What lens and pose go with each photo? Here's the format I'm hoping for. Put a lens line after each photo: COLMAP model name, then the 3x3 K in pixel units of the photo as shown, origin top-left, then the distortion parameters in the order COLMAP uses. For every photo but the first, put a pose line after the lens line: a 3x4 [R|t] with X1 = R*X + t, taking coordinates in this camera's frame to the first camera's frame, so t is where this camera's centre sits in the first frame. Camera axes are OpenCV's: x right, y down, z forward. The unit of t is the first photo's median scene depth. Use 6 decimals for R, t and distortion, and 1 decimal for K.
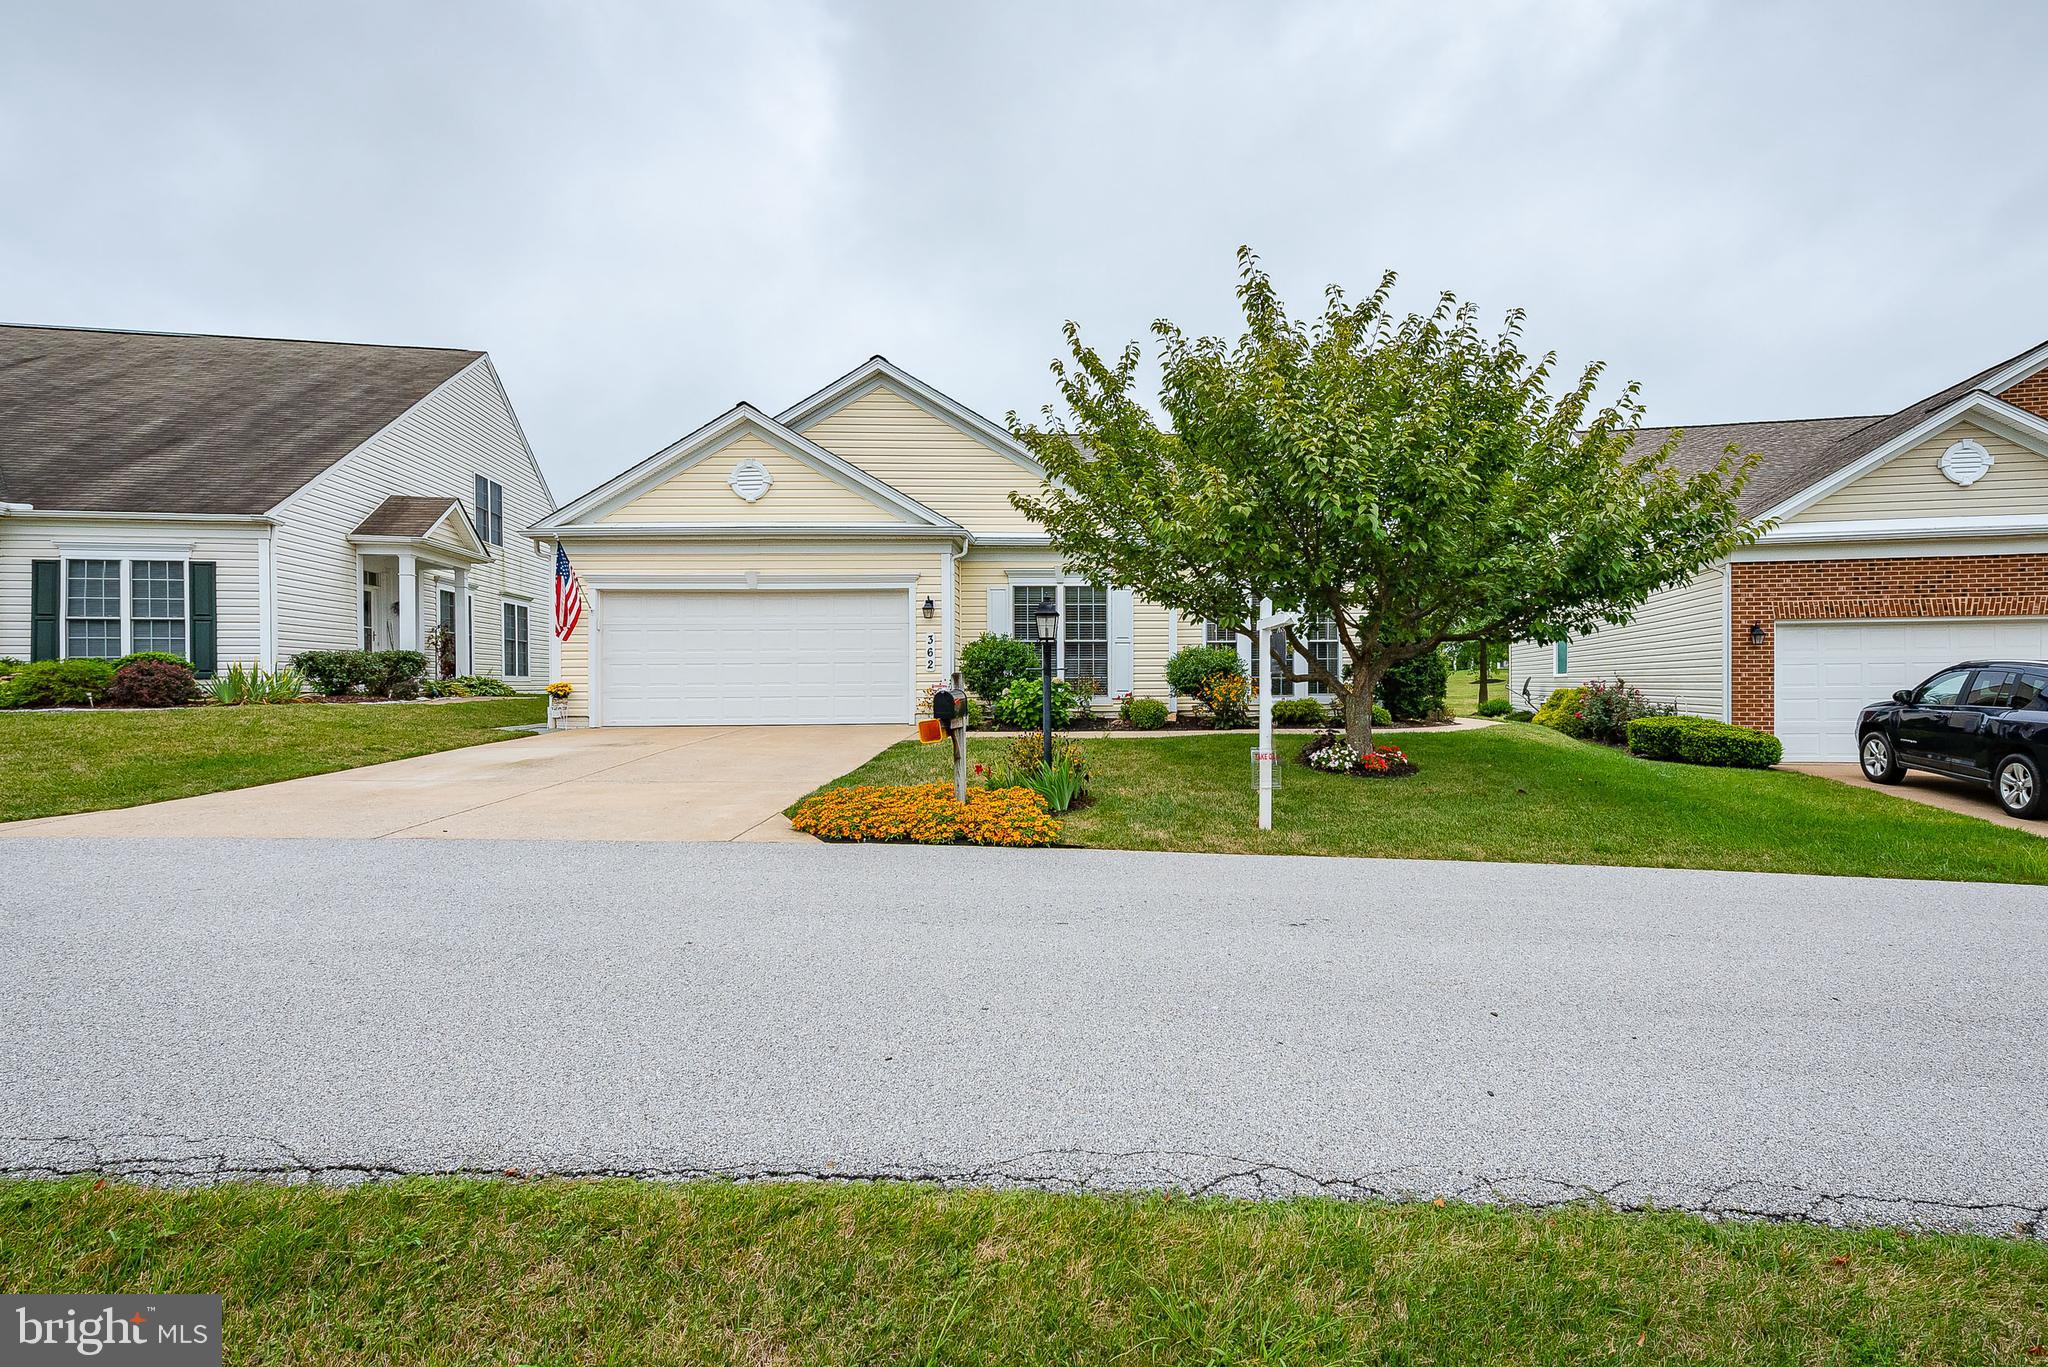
lens RADIAL K [[821.6, 0, 1018.5], [0, 821.6, 688.8], [0, 0, 1]] dist [-0.003191, -0.000224]
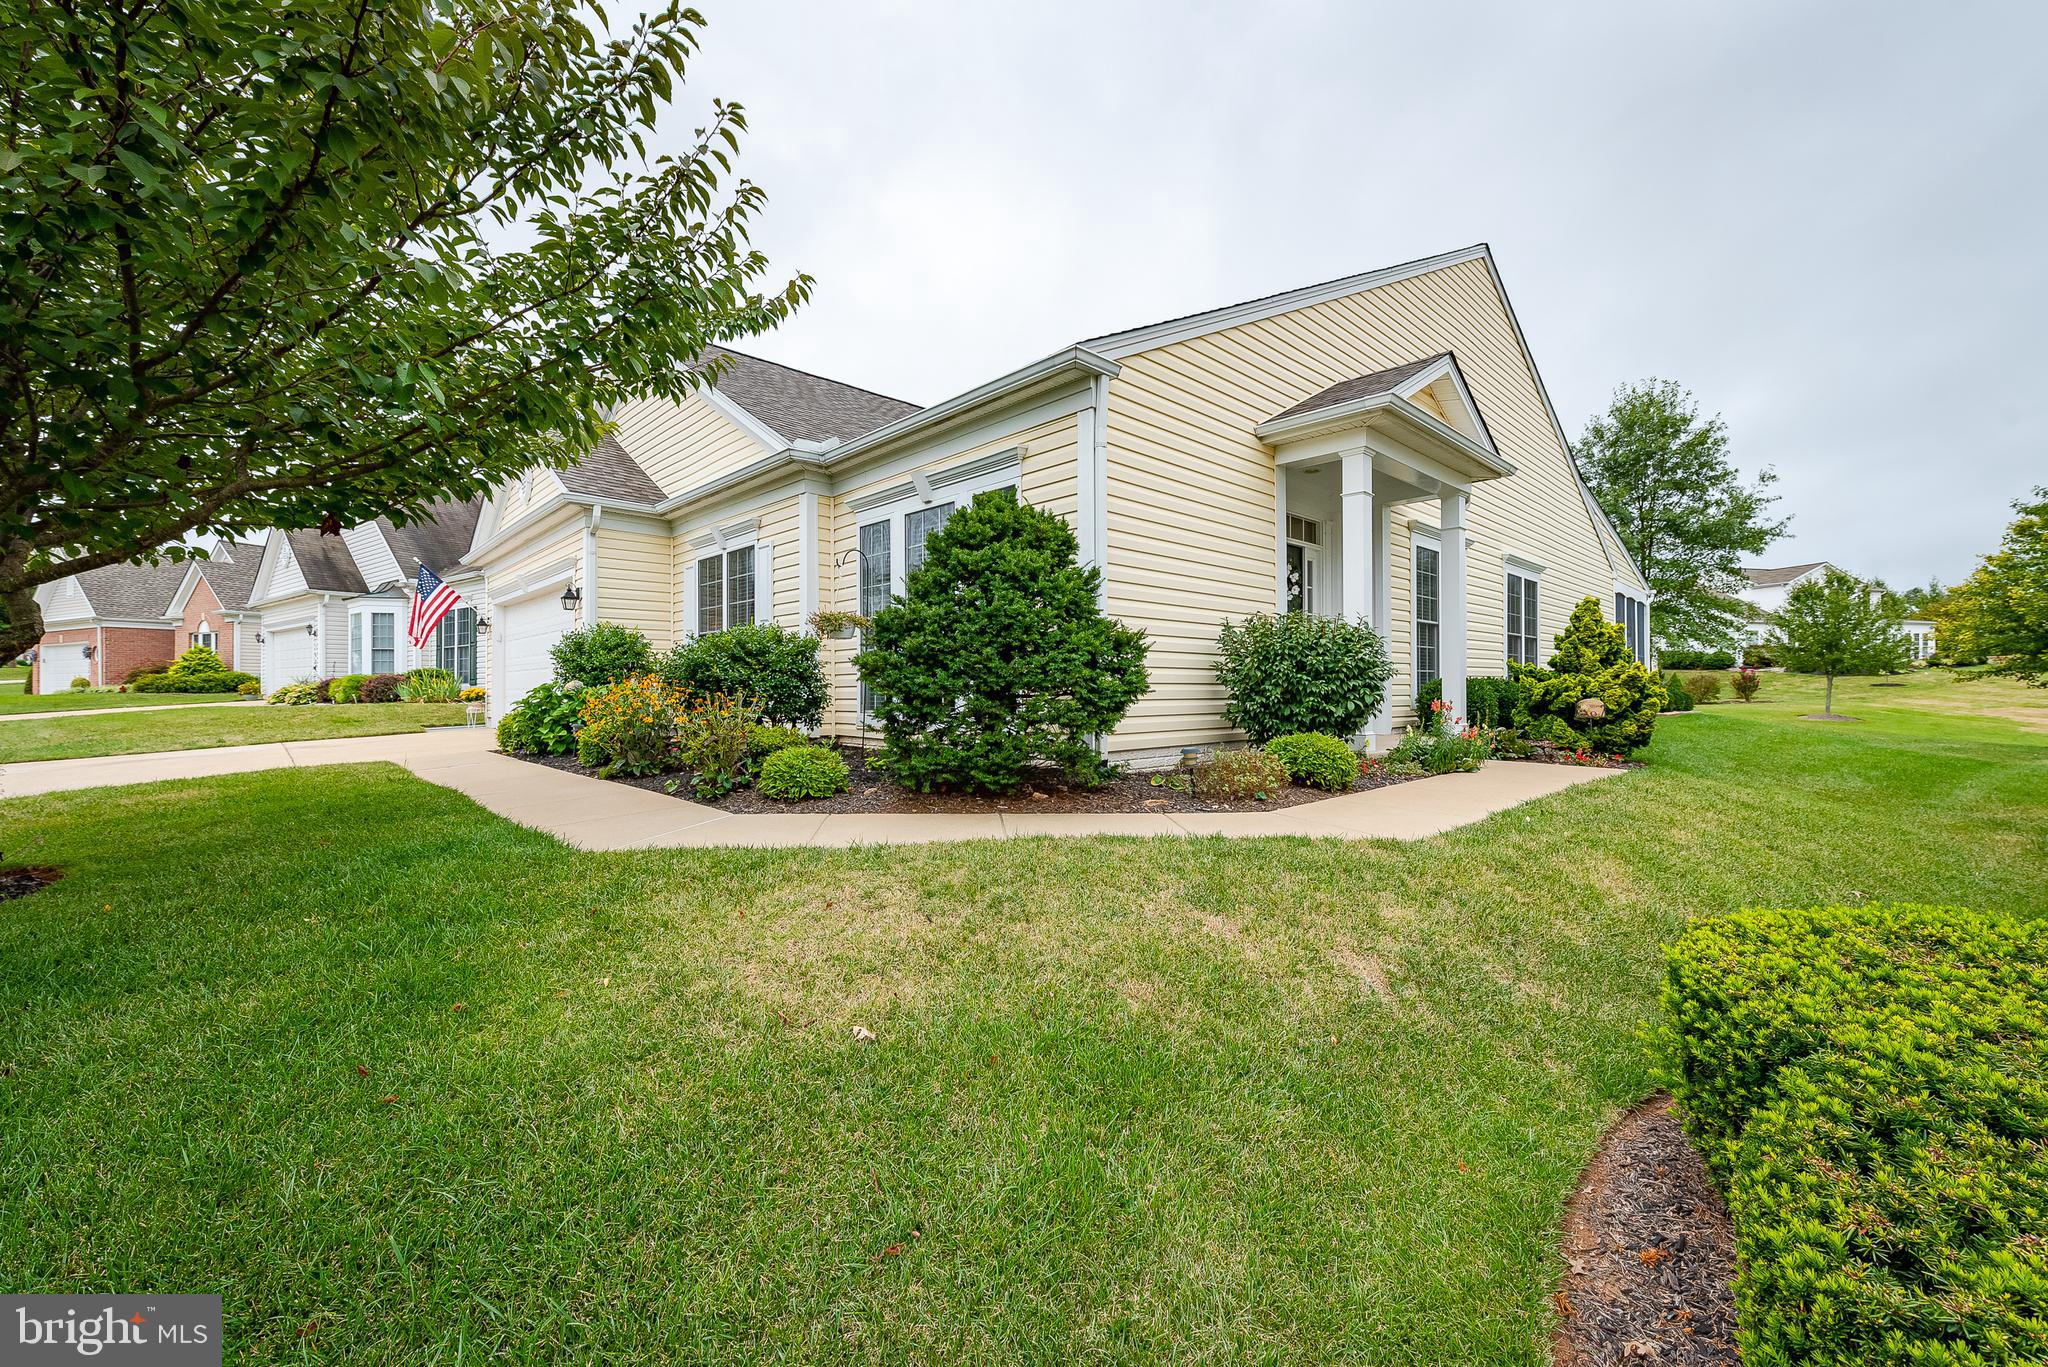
lens RADIAL K [[821.6, 0, 1018.5], [0, 821.6, 688.8], [0, 0, 1]] dist [-0.003191, -0.000224]
pose [[0.501896, -0.010929, -0.864859, -0.413686], [-0.005081, 0.999866, -0.015583, -0.013850], [0.864913, 0.012216, 0.501773, 0.563584]]
